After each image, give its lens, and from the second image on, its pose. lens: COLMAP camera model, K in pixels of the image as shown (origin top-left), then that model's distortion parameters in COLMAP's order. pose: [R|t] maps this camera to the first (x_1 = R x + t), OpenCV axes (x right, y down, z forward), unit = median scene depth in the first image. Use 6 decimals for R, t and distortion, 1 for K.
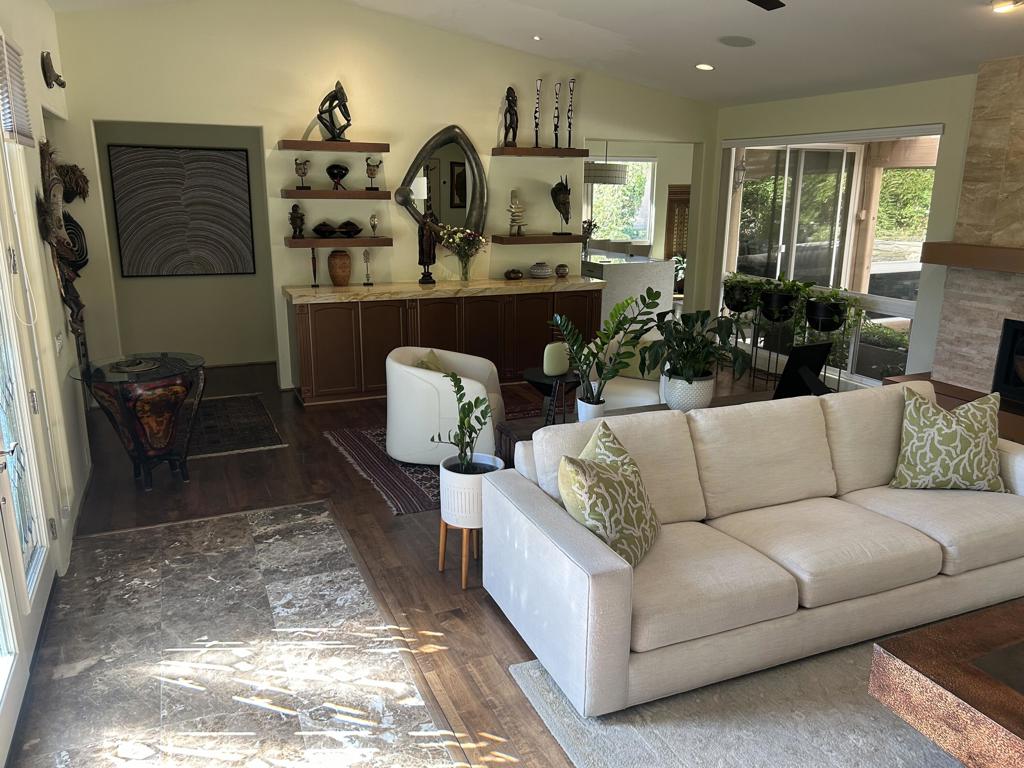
lens RADIAL K [[768.6, 0, 512.0], [0, 768.6, 384.0], [0, 0, 1]] dist [0.068587, -0.067973]
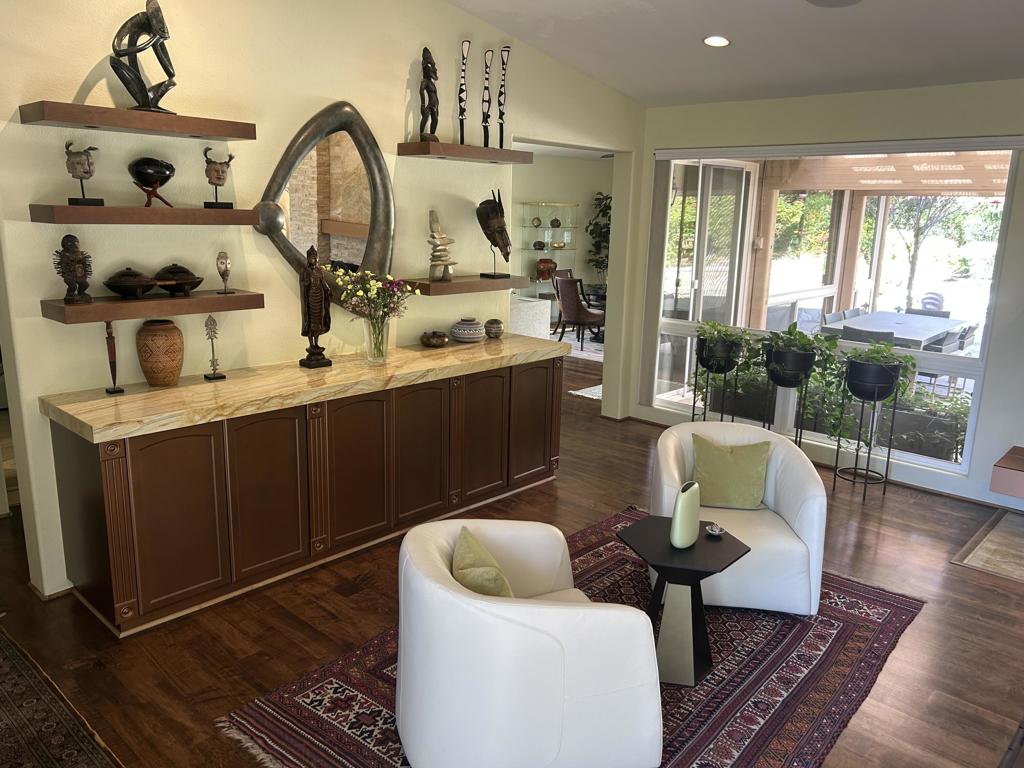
lens RADIAL K [[768.6, 0, 512.0], [0, 768.6, 384.0], [0, 0, 1]] dist [0.068587, -0.067973]
pose [[0.919355, -0.076512, 0.385917, -0.202482], [0.084543, 0.996412, -0.003854, -0.102940], [-0.384237, 0.036170, 0.922526, 0.402183]]
